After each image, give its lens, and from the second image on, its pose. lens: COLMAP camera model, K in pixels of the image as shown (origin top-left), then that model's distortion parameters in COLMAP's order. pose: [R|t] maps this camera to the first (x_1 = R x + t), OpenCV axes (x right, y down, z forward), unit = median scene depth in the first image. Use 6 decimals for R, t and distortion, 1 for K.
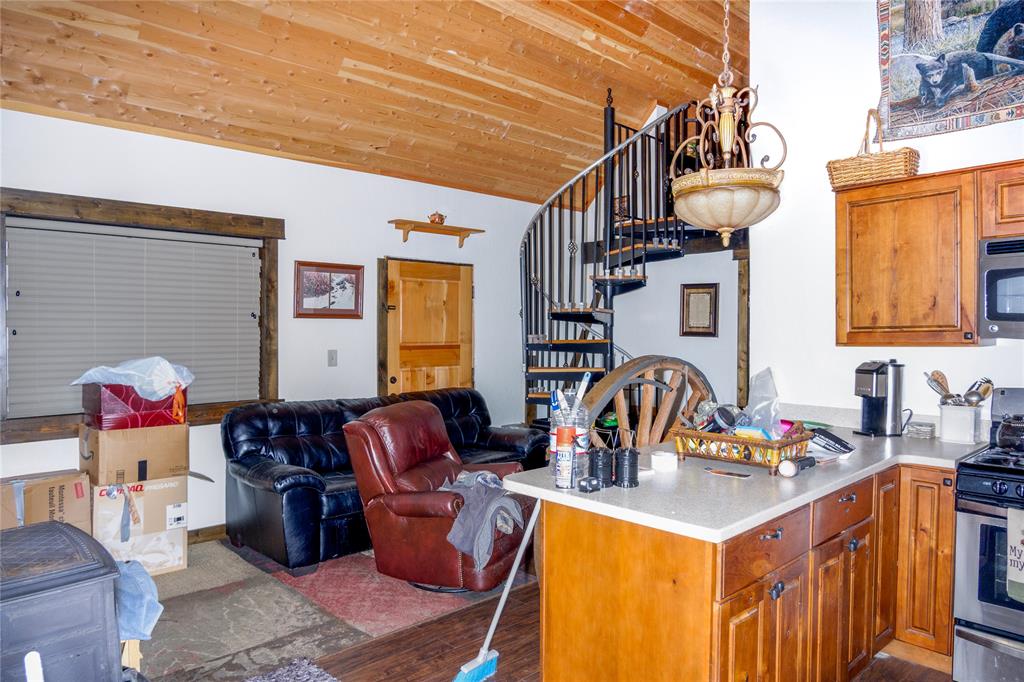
lens RADIAL K [[680.8, 0, 508.1], [0, 680.8, 351.4], [0, 0, 1]] dist [-0.004603, -0.001935]
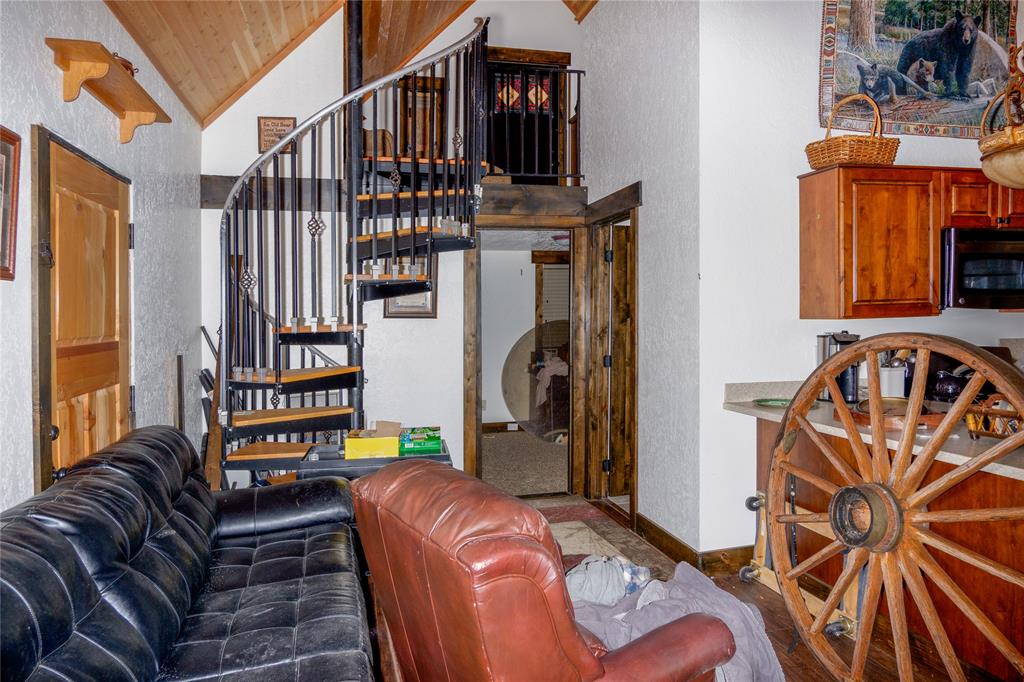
lens RADIAL K [[680.5, 0, 513.1], [0, 680.5, 330.9], [0, 0, 1]] dist [-0.003098, -0.002337]
pose [[0.491542, -0.028195, 0.870397, -0.694670], [0.038726, 0.999195, 0.010497, -0.021802], [-0.869993, 0.028547, 0.492238, 1.005748]]
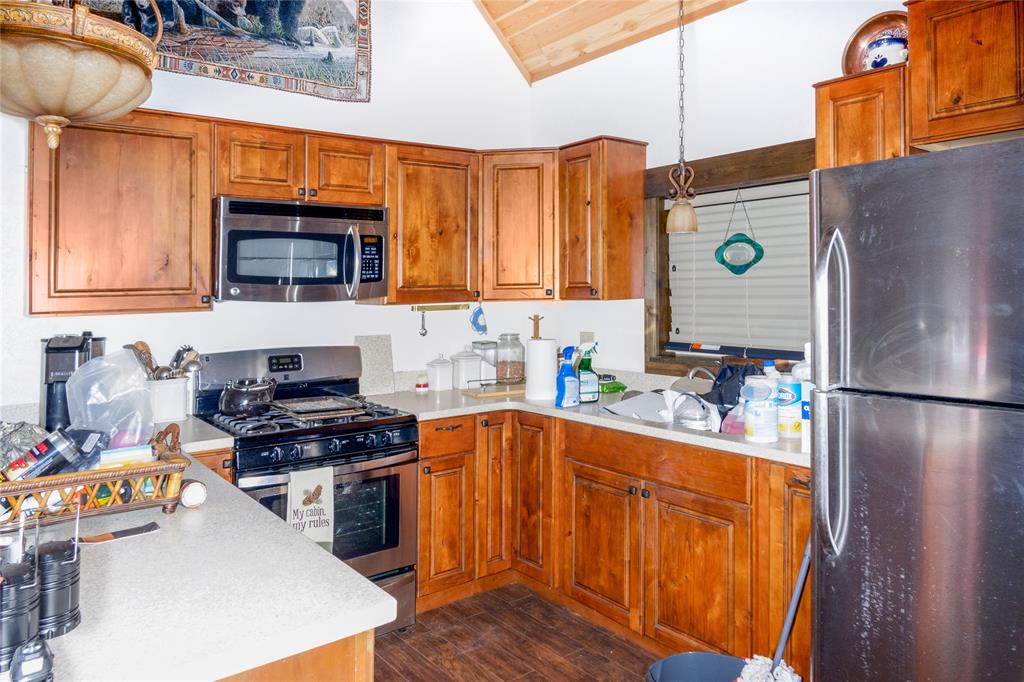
lens RADIAL K [[685.4, 0, 514.9], [0, 685.4, 287.8], [0, 0, 1]] dist [-0.007259, -0.001243]
pose [[0.105864, 0.008310, 0.994346, -0.184302], [0.039176, 0.999154, -0.012521, -0.010505], [-0.993609, 0.040280, 0.105449, 0.468956]]
